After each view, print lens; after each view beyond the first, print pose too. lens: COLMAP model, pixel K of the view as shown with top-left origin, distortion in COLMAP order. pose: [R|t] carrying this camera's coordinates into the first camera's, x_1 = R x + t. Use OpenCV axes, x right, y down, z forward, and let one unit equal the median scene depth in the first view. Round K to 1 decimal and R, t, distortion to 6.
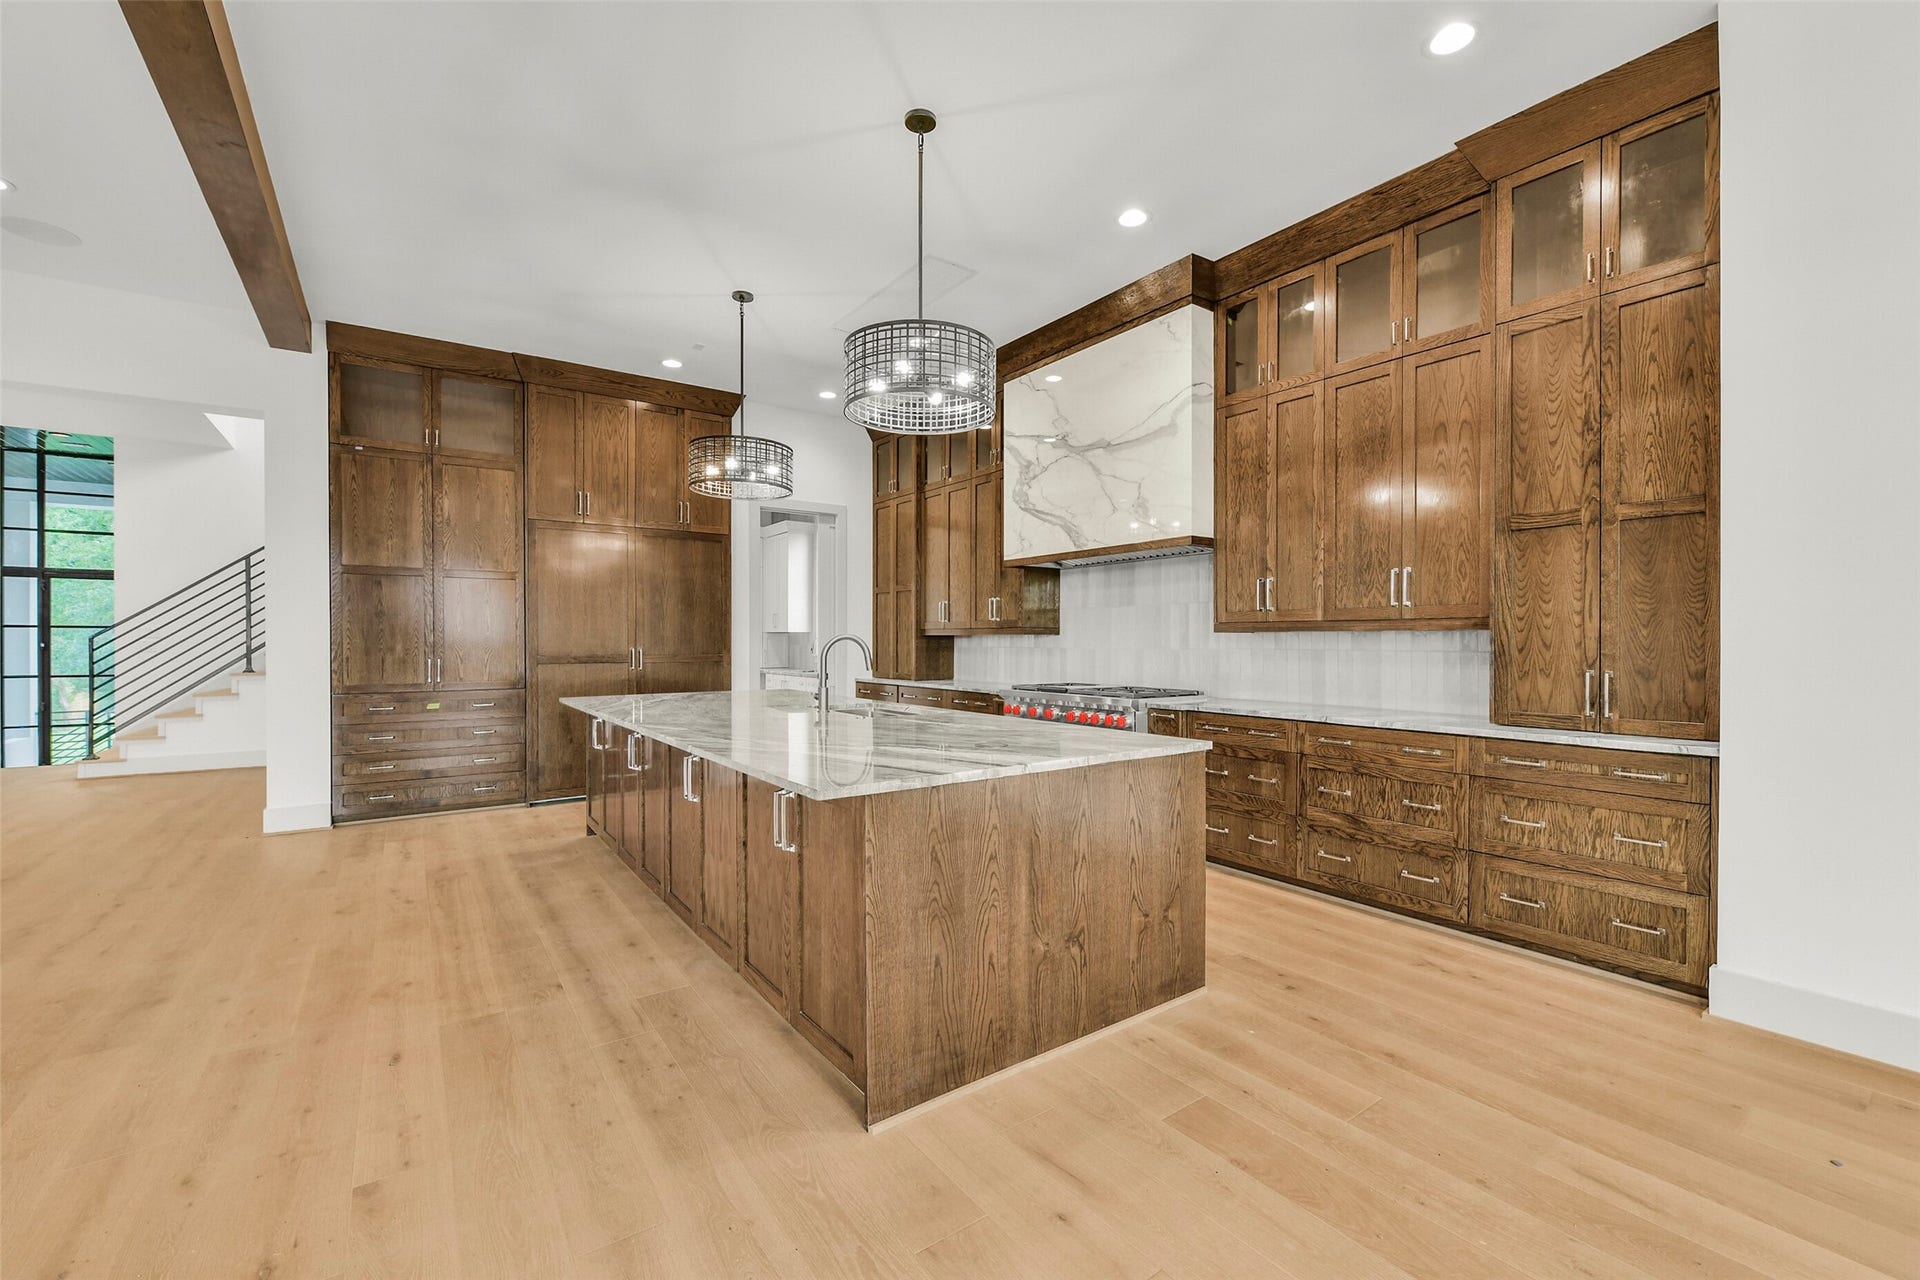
lens RADIAL K [[773.2, 0, 960.0], [0, 773.2, 640.0], [0, 0, 1]] dist [-0.002429, -0.000488]
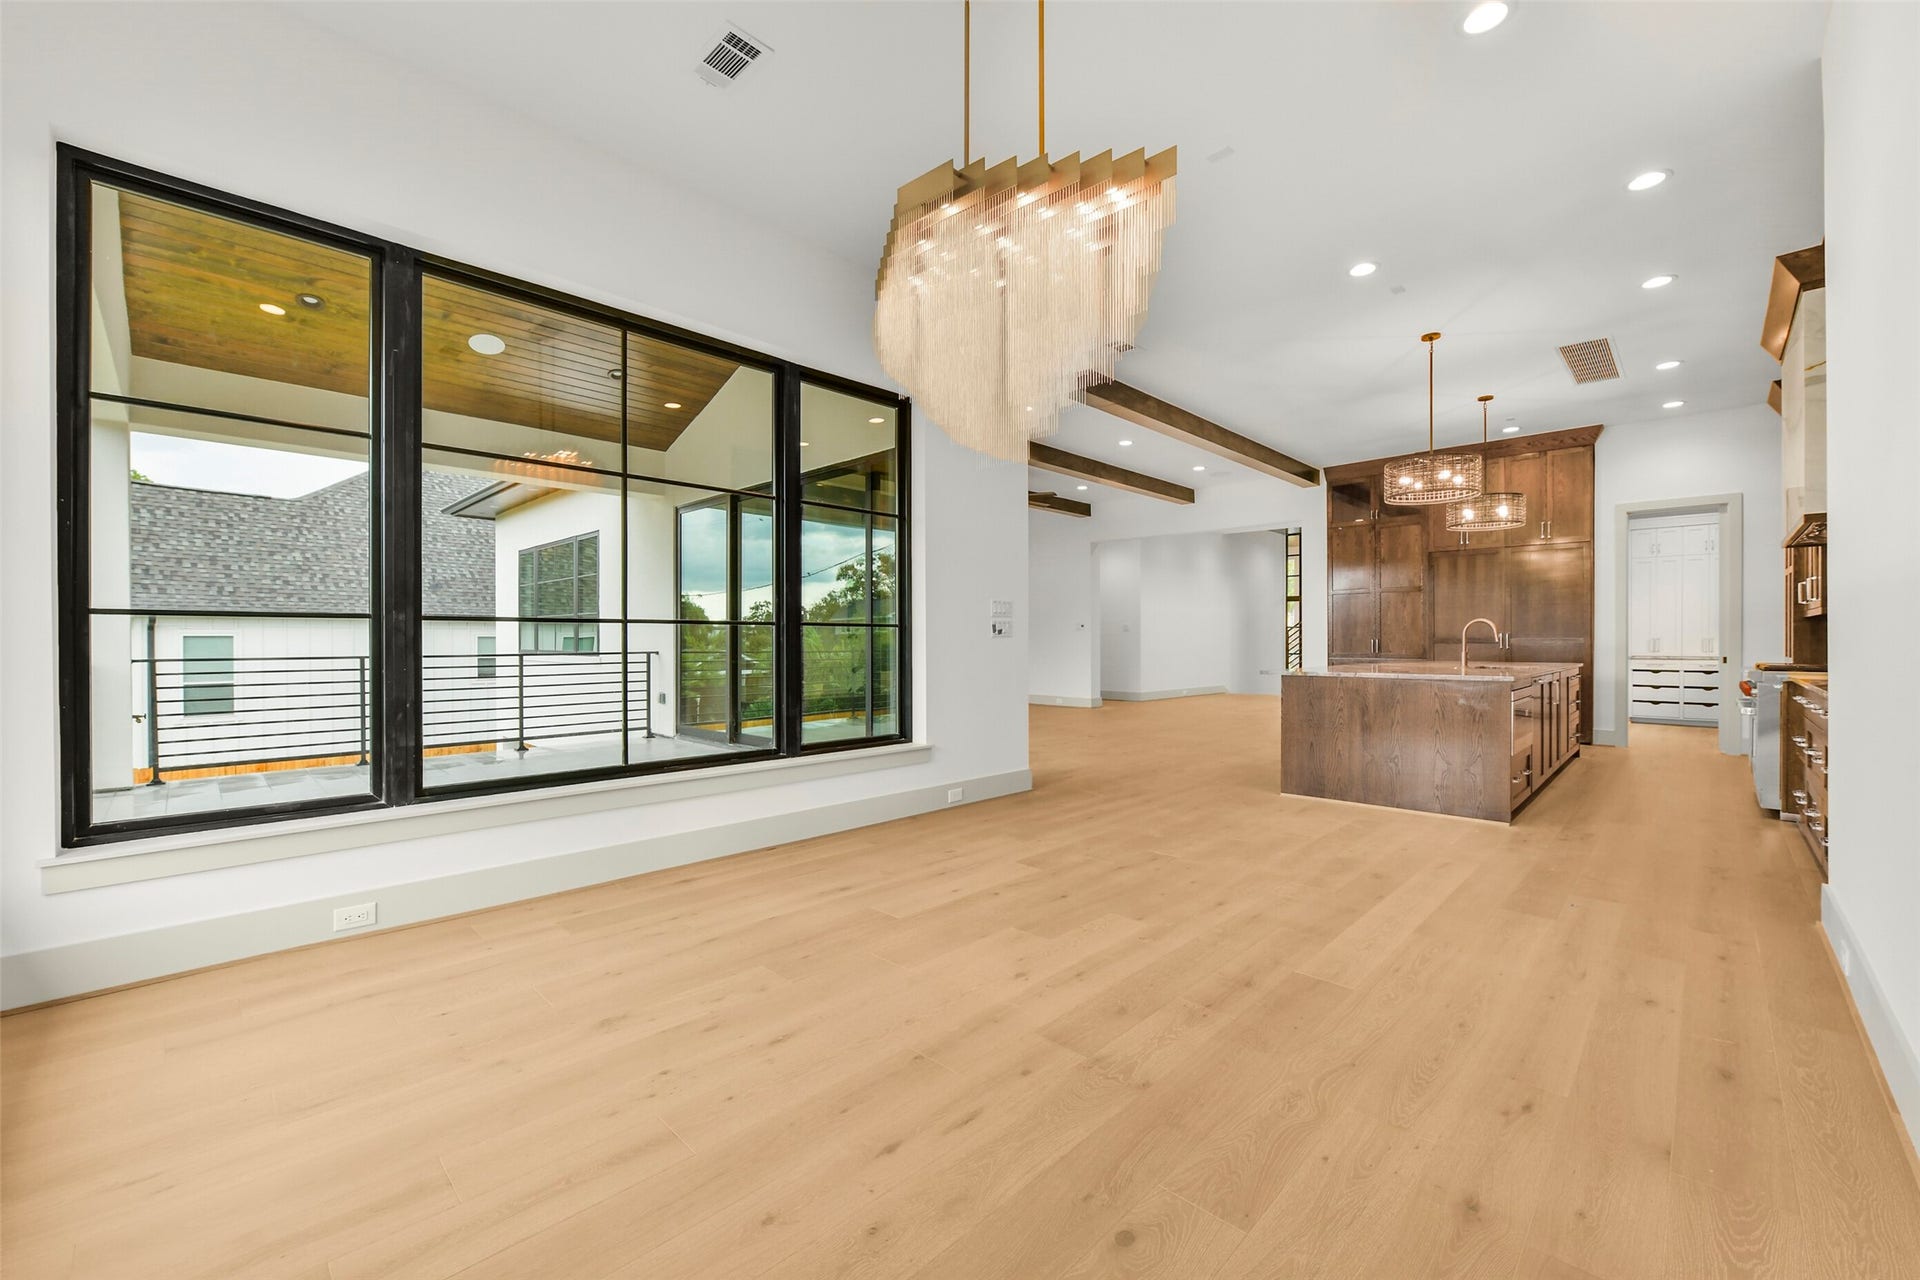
lens RADIAL K [[773.2, 0, 960.0], [0, 773.2, 640.0], [0, 0, 1]] dist [-0.002429, -0.000488]
pose [[0.171357, -0.001438, -0.985208, 0.688928], [-0.002993, 0.999994, -0.001981, 0.022987], [0.985204, 0.003288, 0.171352, -0.178142]]
